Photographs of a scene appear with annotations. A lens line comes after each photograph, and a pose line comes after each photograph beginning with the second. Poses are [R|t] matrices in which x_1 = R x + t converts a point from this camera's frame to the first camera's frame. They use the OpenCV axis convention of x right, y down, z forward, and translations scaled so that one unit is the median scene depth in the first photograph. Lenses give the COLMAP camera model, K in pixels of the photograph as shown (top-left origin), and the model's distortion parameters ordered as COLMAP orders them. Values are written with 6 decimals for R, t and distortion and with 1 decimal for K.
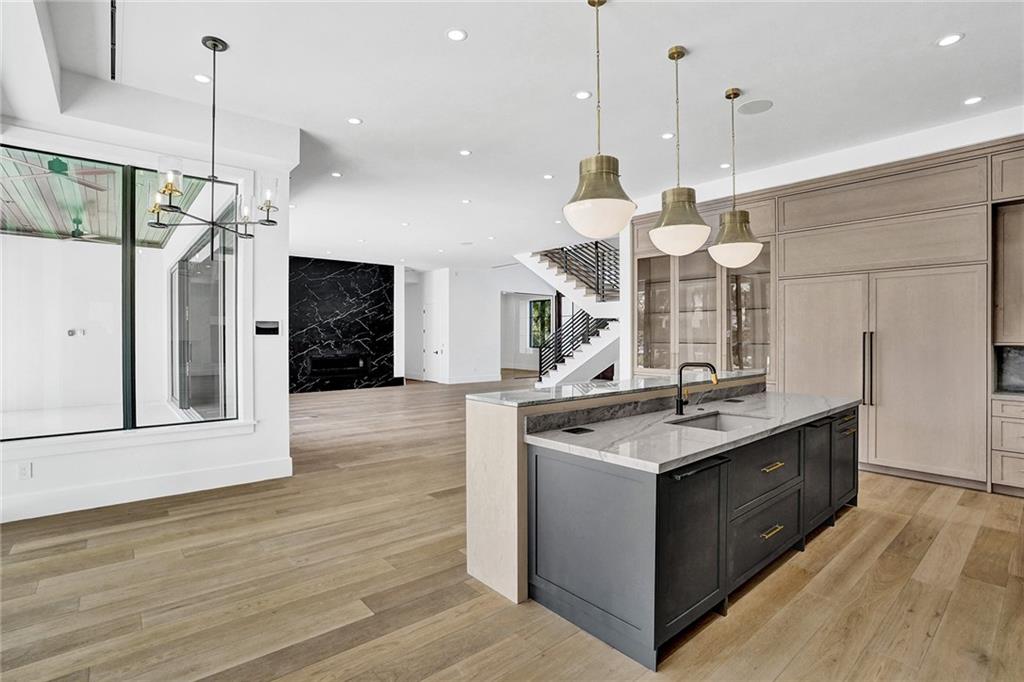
lens RADIAL K [[480.6, 0, 511.7], [0, 480.6, 338.2], [0, 0, 1]] dist [-0.014431, -0.000290]
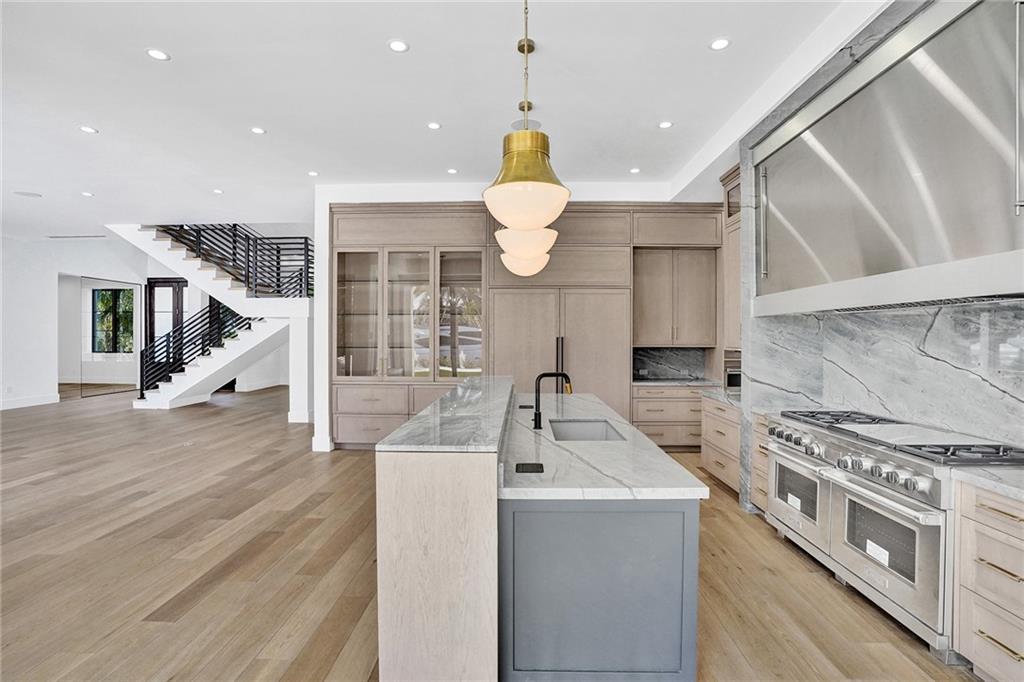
lens RADIAL K [[480.6, 0, 512.2], [0, 480.6, 340.5], [0, 0, 1]] dist [-0.014431, -0.000290]
pose [[0.698441, -0.004375, 0.715654, -0.093758], [0.001221, 0.999987, 0.004922, -0.004654], [-0.715667, -0.002563, 0.698437, 0.096154]]
